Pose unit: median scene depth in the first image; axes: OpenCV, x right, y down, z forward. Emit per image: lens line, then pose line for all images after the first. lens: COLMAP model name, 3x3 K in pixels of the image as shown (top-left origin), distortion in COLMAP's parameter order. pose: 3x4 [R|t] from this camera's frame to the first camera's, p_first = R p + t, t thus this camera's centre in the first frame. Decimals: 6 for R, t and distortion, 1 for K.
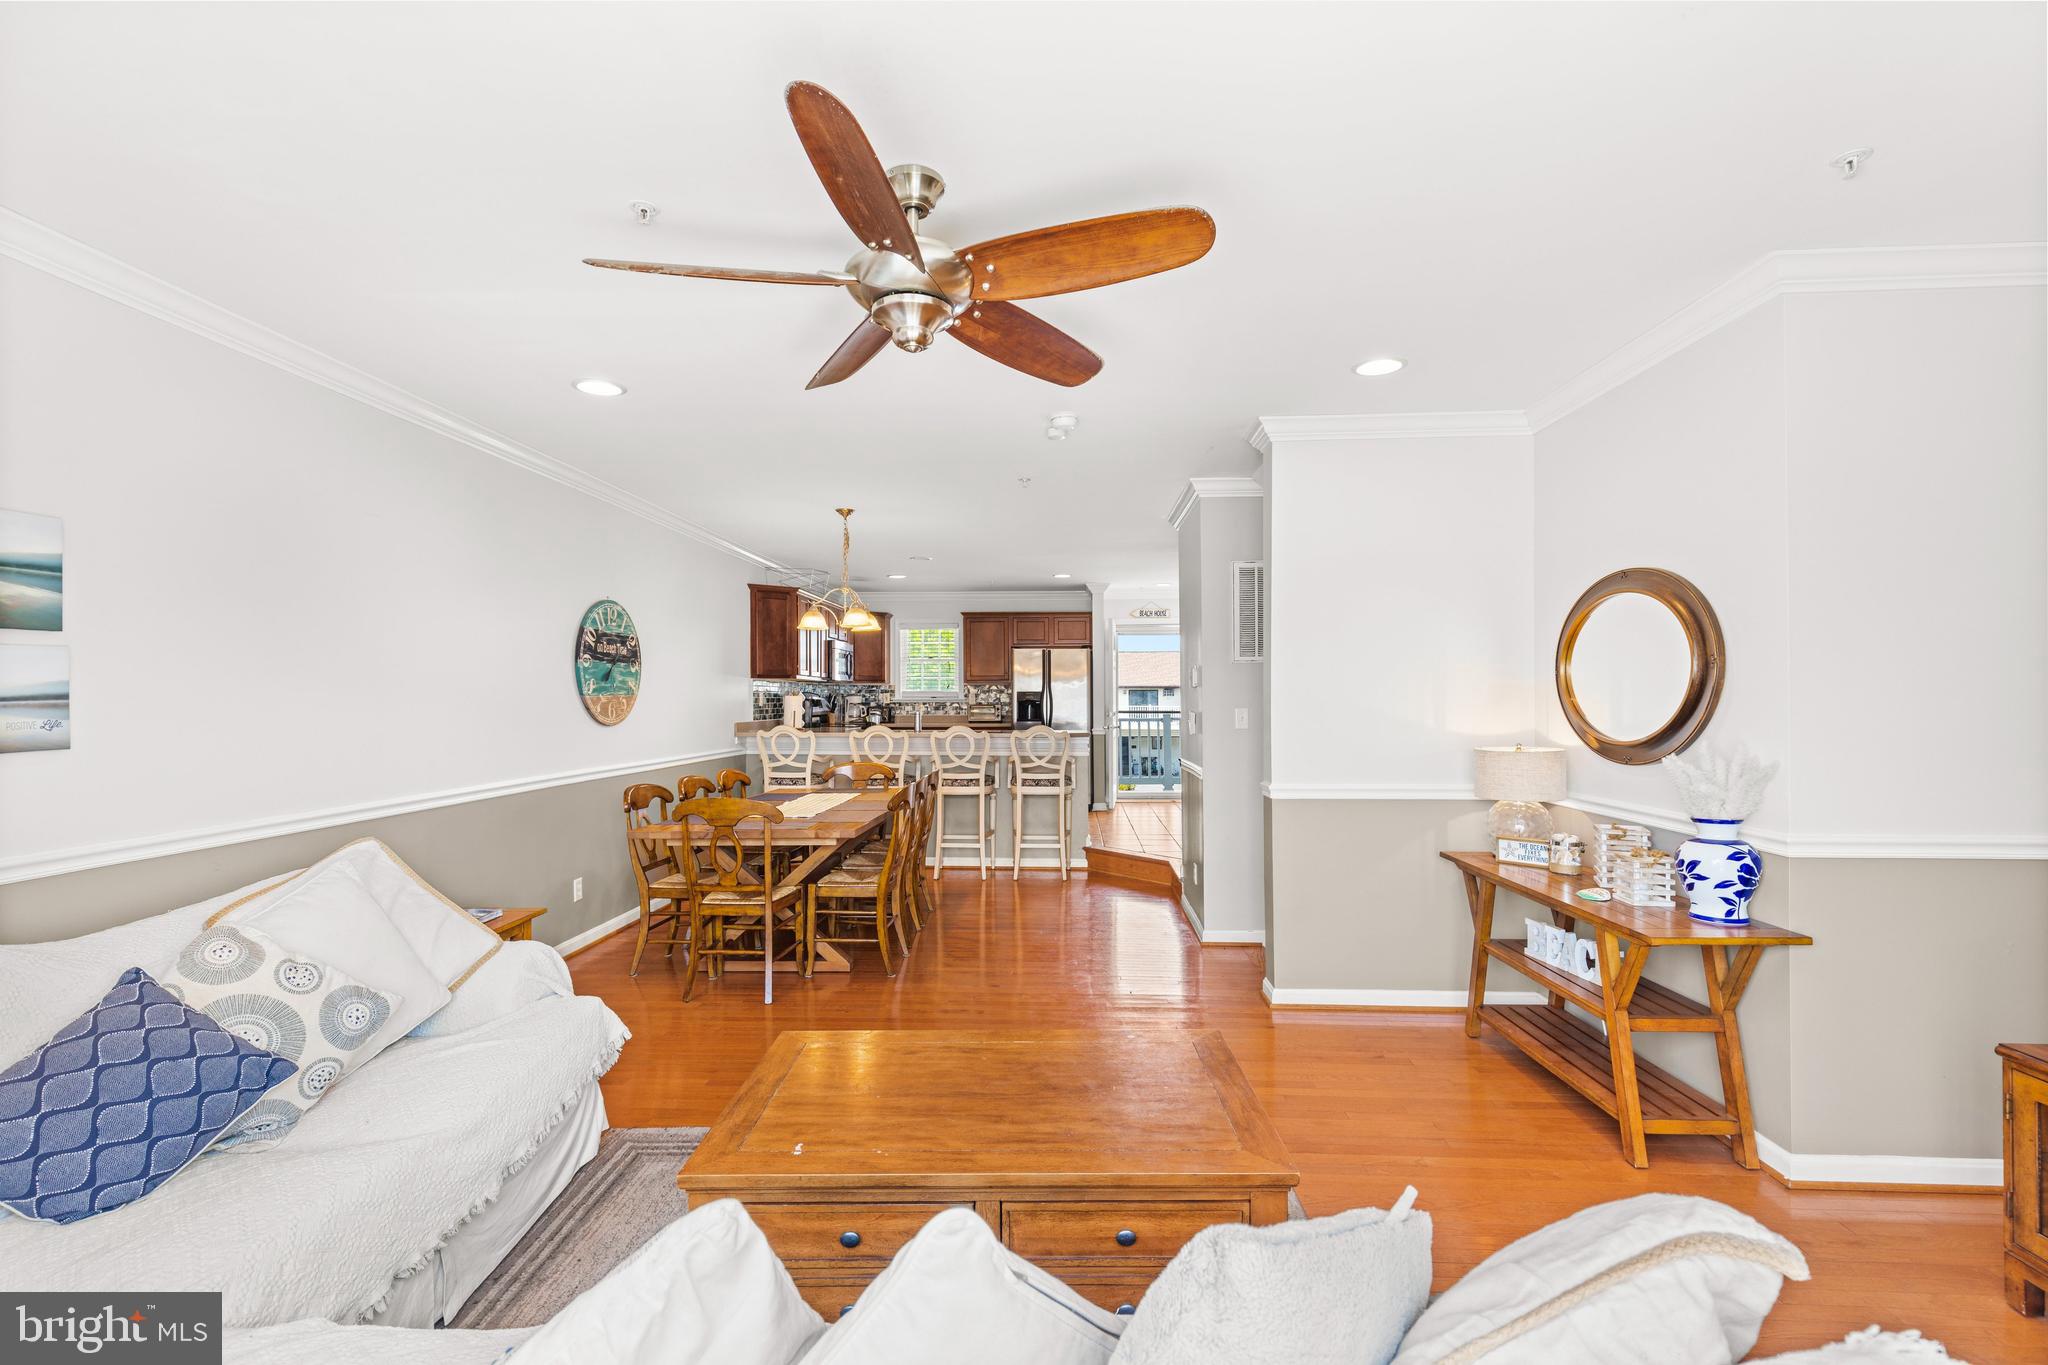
lens RADIAL K [[921.3, 0, 1022.9], [0, 921.3, 690.1], [0, 0, 1]] dist [0.002562, 0.000233]
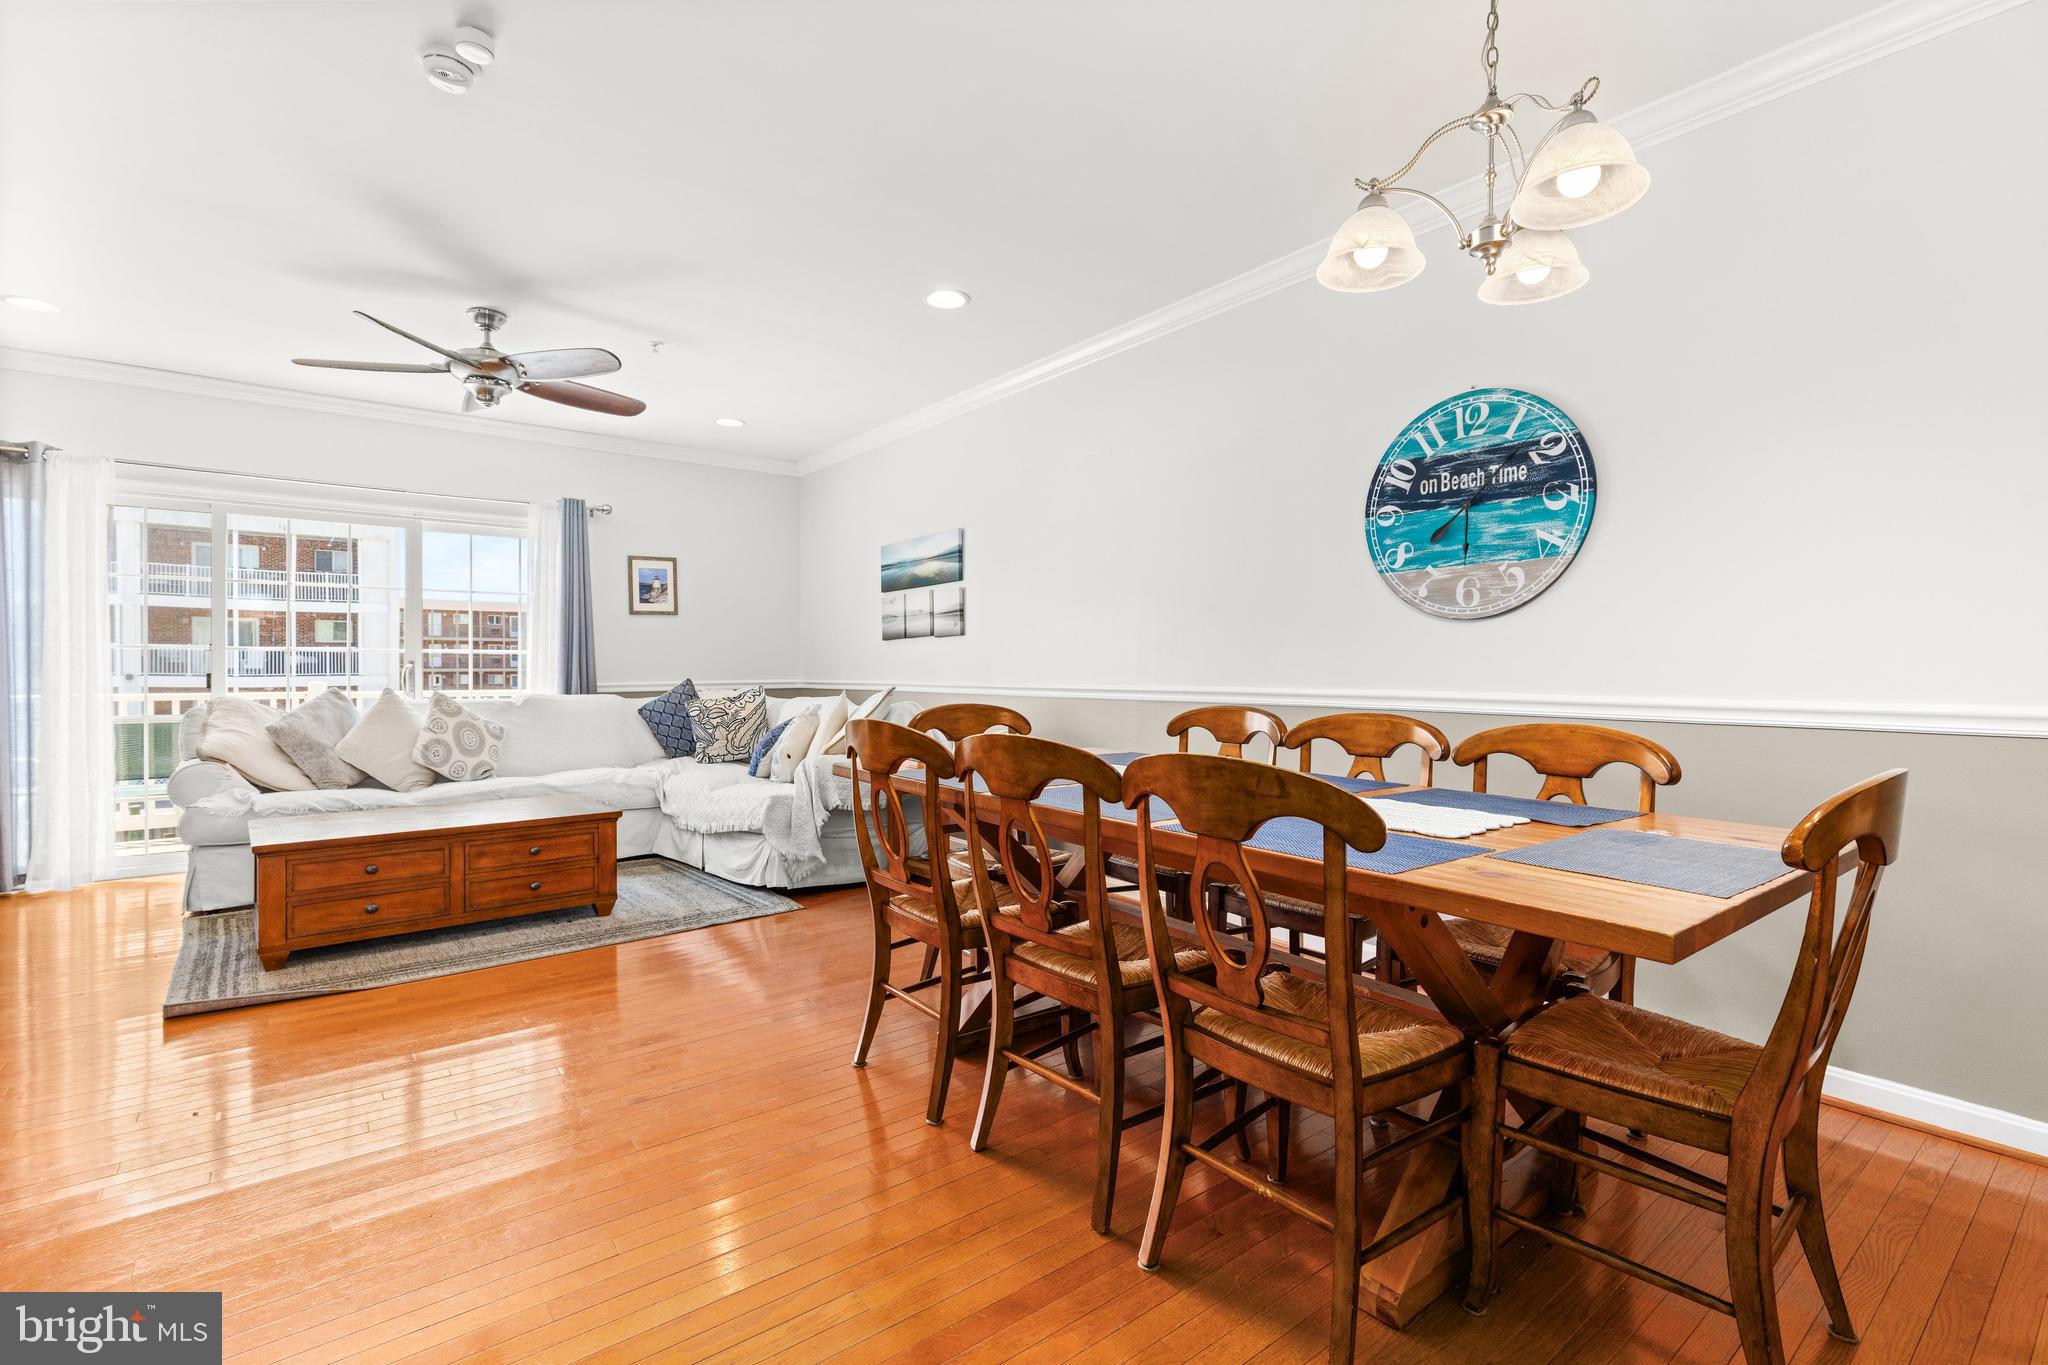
lens RADIAL K [[918.5, 0, 1025.3], [0, 918.5, 673.9], [0, 0, 1]] dist [0.001313, -0.000514]
pose [[-0.750338, 0.004118, -0.661042, 0.068767], [0.004033, 0.999991, 0.001651, 0.041285], [0.661042, -0.001427, -0.750347, 0.741190]]
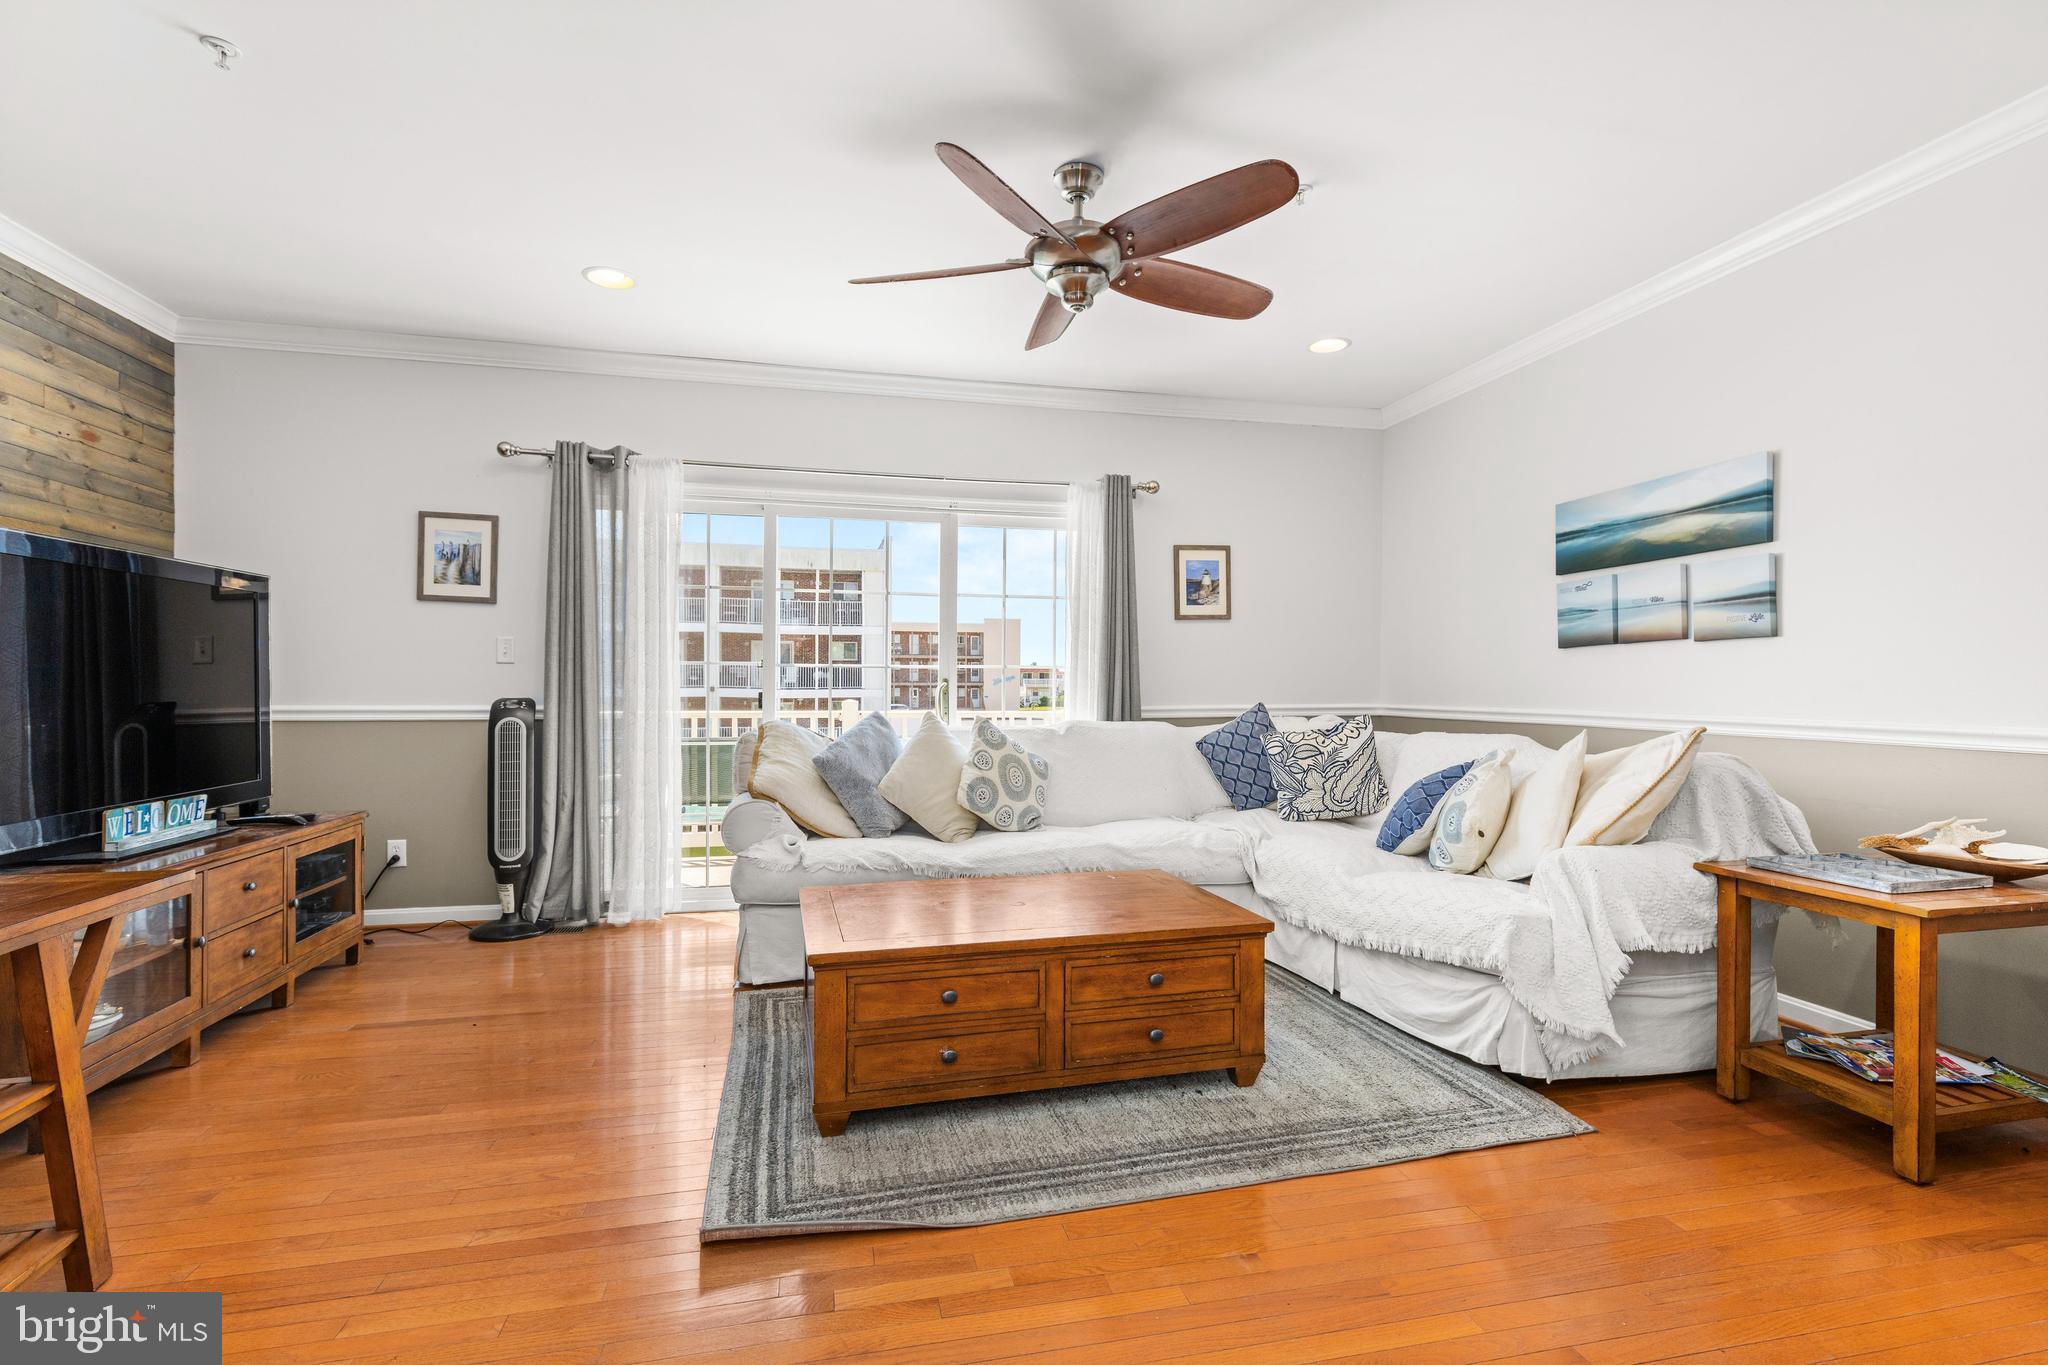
lens RADIAL K [[921.3, 0, 1022.9], [0, 921.3, 690.1], [0, 0, 1]] dist [0.002562, 0.000233]
pose [[-0.963109, -0.001904, -0.269103, 0.069283], [-0.002654, 0.999994, 0.002424, 0.037186], [0.269097, 0.003049, -0.963108, 0.528935]]
